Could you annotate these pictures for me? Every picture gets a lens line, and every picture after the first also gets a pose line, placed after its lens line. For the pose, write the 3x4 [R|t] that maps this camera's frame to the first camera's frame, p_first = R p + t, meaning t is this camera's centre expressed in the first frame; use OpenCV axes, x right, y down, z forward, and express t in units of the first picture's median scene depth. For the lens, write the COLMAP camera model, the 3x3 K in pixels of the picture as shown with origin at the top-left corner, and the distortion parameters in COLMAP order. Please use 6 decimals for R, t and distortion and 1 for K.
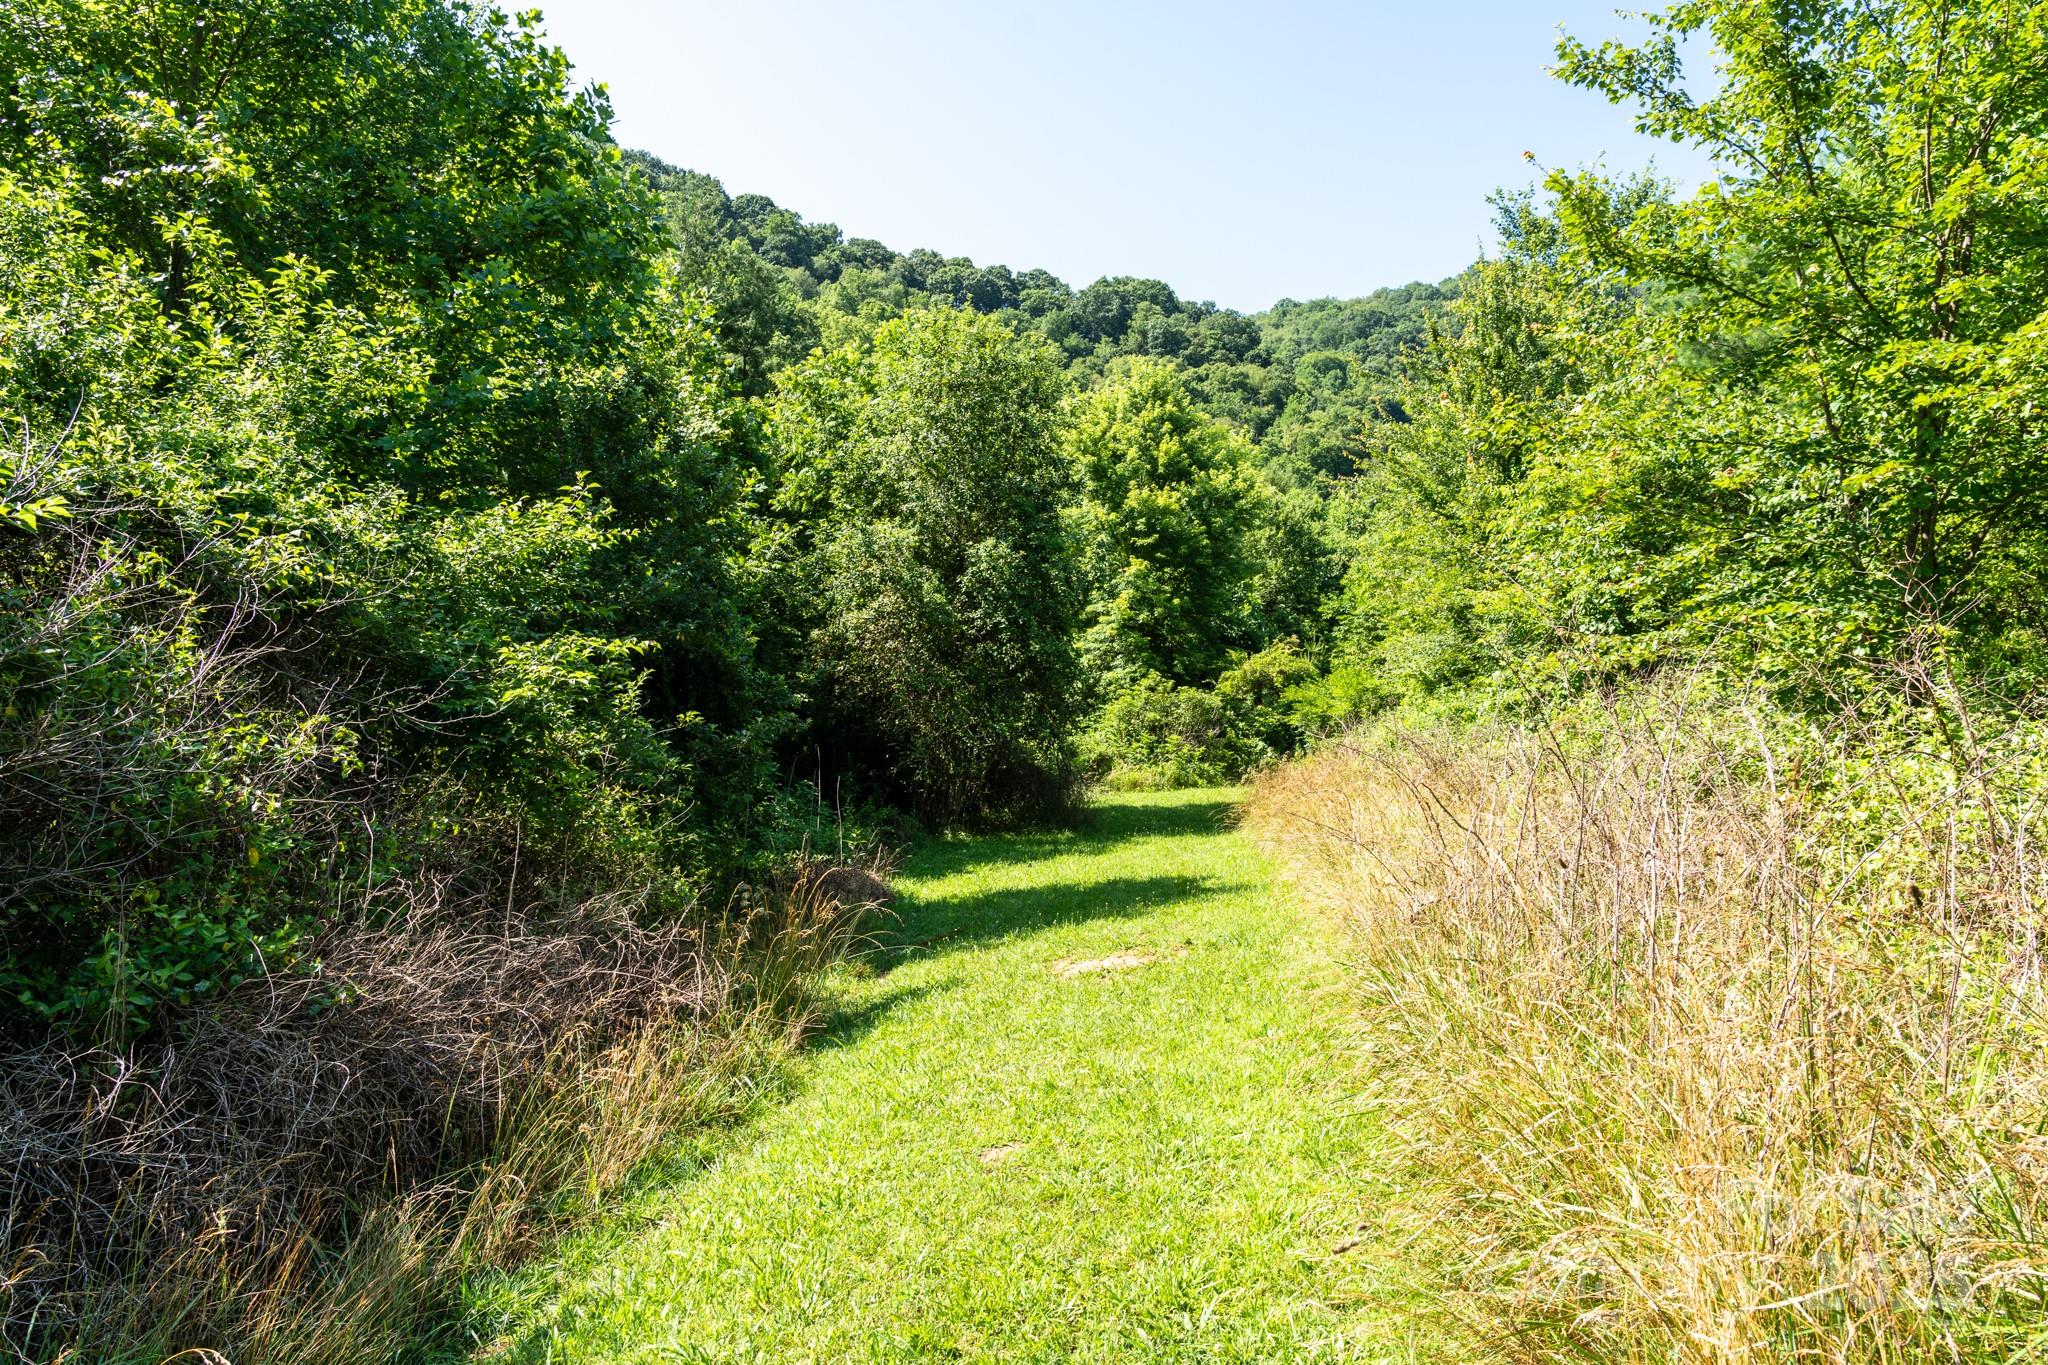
lens RADIAL K [[1383.3, 0, 1014.4], [0, 1383.3, 694.6], [0, 0, 1]] dist [-0.022119, 0.012487]
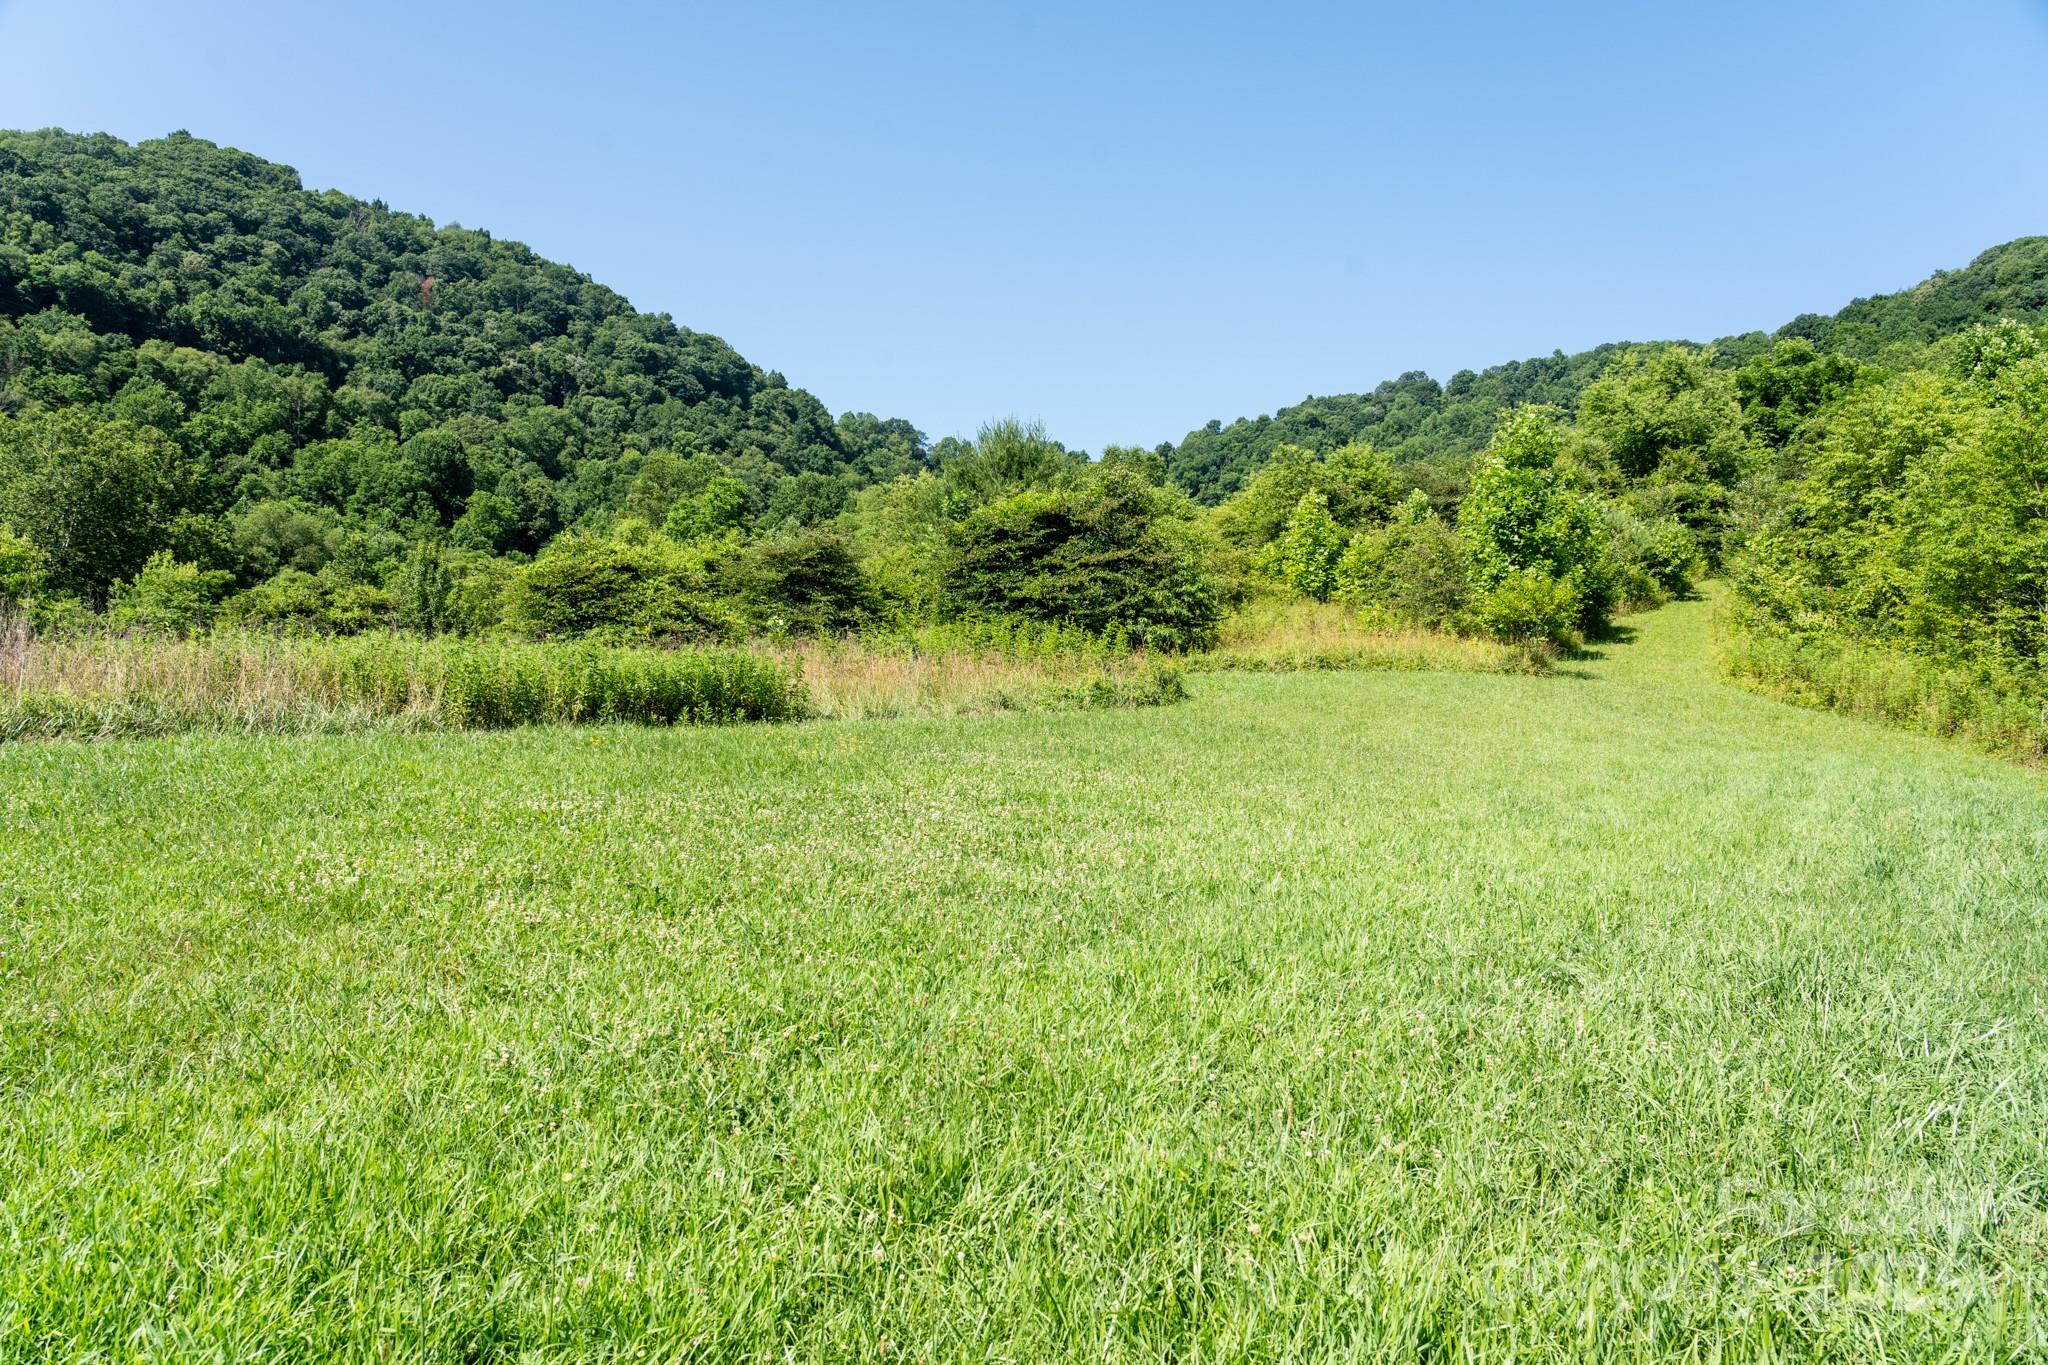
lens RADIAL K [[1383.3, 0, 1024.6], [0, 1383.3, 691.9], [0, 0, 1]] dist [-0.022119, 0.012487]
pose [[0.677315, 0.014648, 0.735547, 0.121728], [-0.052612, 0.998206, 0.028568, -0.022347], [-0.733809, -0.058048, 0.676871, -0.007271]]
